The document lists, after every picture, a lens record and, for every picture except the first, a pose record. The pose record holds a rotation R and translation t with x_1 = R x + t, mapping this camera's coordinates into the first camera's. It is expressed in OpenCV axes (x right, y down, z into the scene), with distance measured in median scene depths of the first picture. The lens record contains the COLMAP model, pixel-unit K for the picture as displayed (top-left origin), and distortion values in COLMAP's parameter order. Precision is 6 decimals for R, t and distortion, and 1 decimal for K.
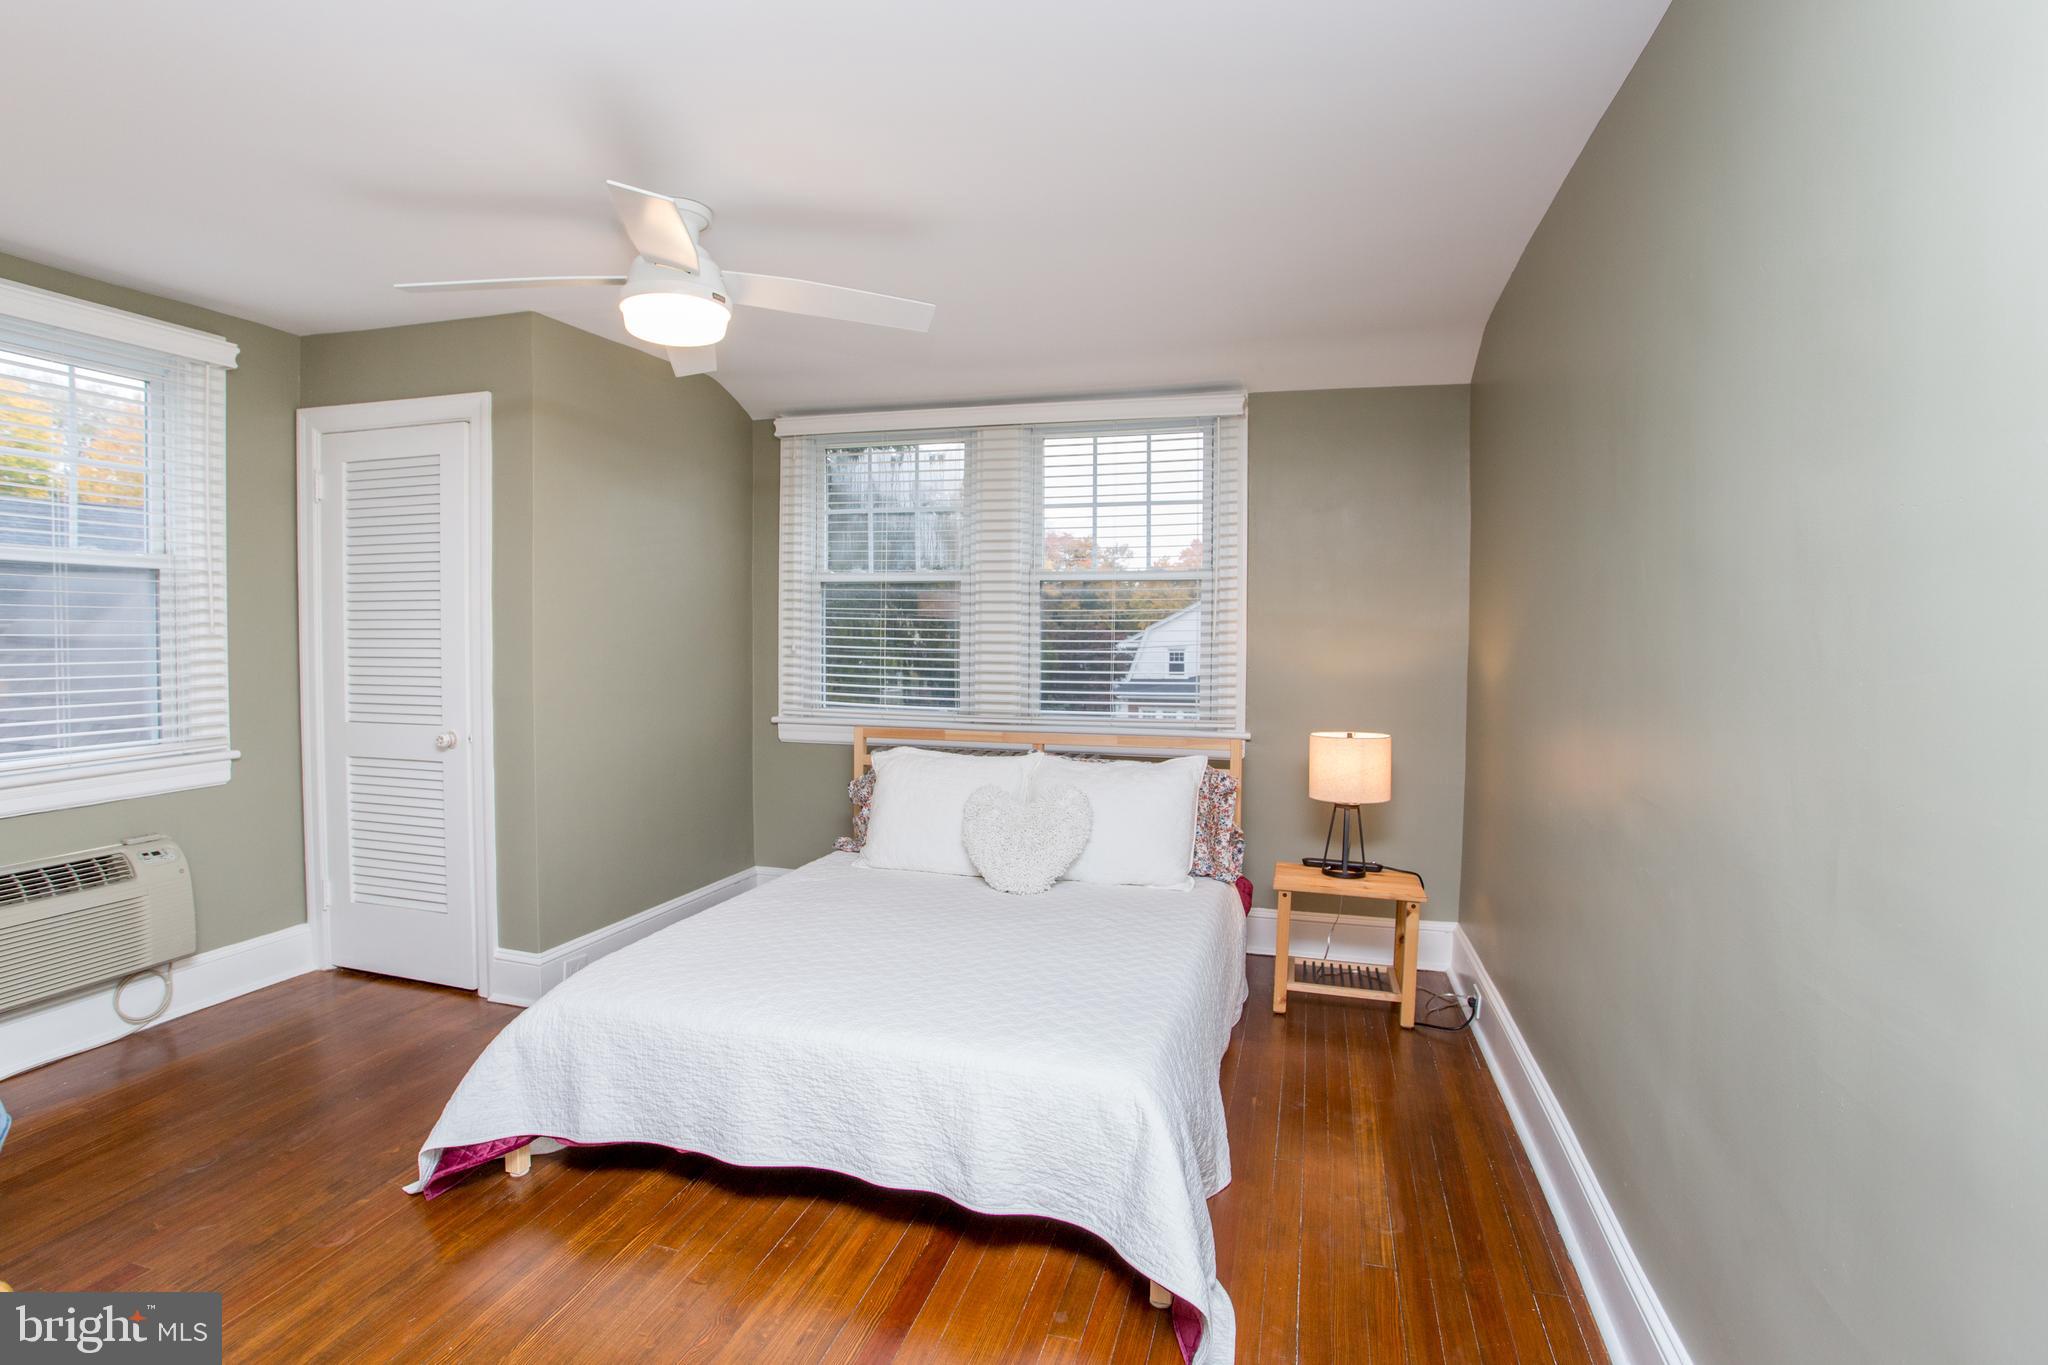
lens RADIAL K [[993.7, 0, 1009.2], [0, 993.7, 677.6], [0, 0, 1]] dist [-0.065865, 0.026475]
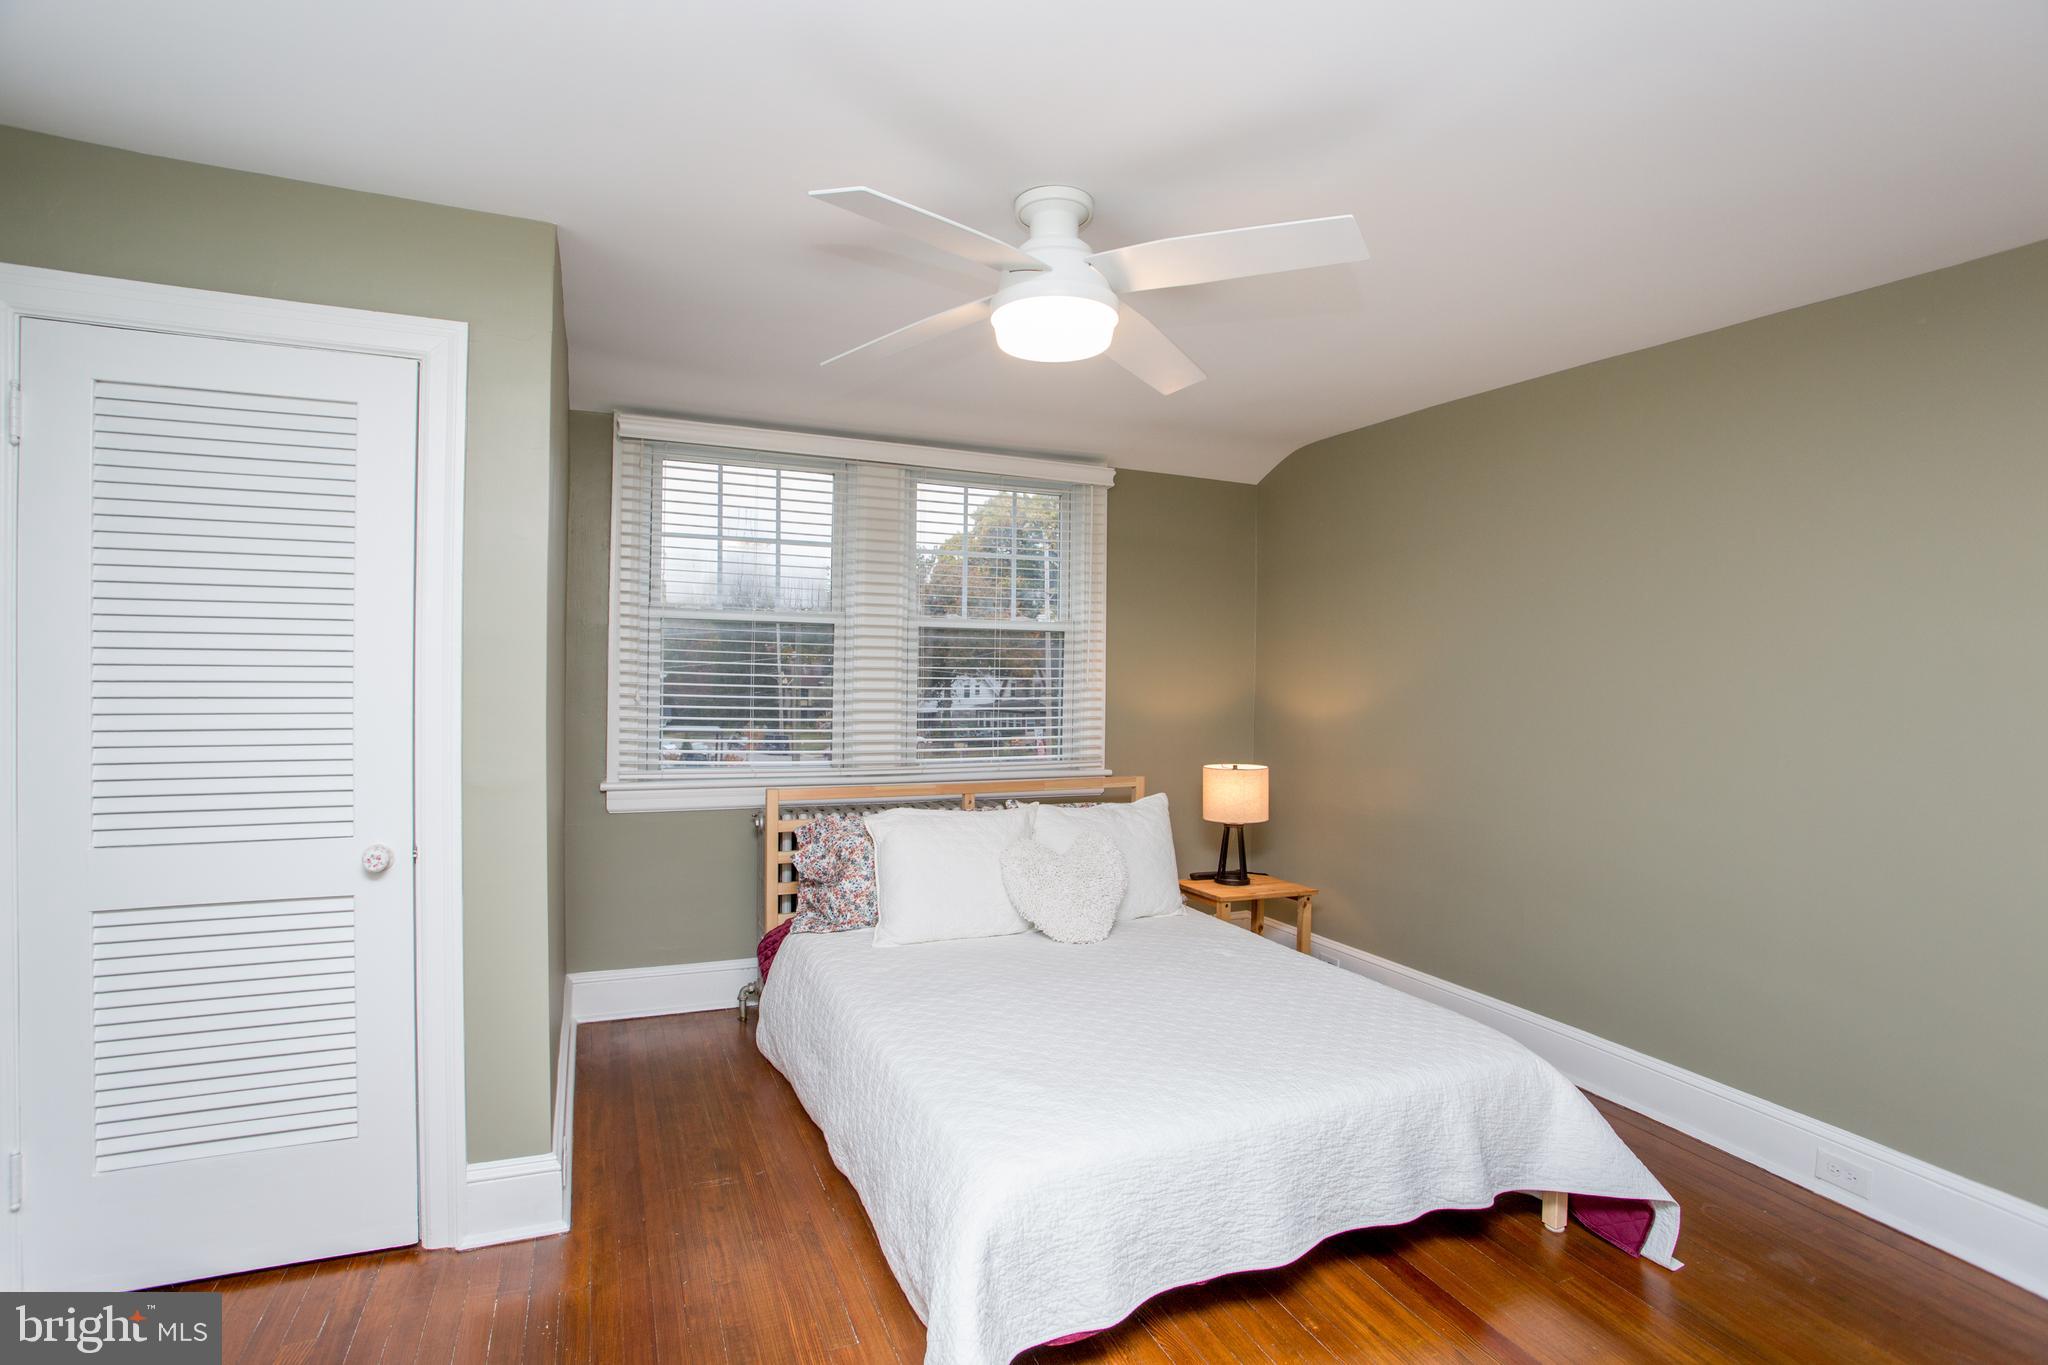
lens RADIAL K [[983.6, 0, 1024.0], [0, 983.6, 682.5], [0, 0, 1]] dist [0.051126, -0.041844]
pose [[0.784334, -0.001579, 0.620337, -0.489880], [0.020613, 0.999511, -0.023518, -0.017381], [-0.619997, 0.031233, 0.783983, 0.173617]]
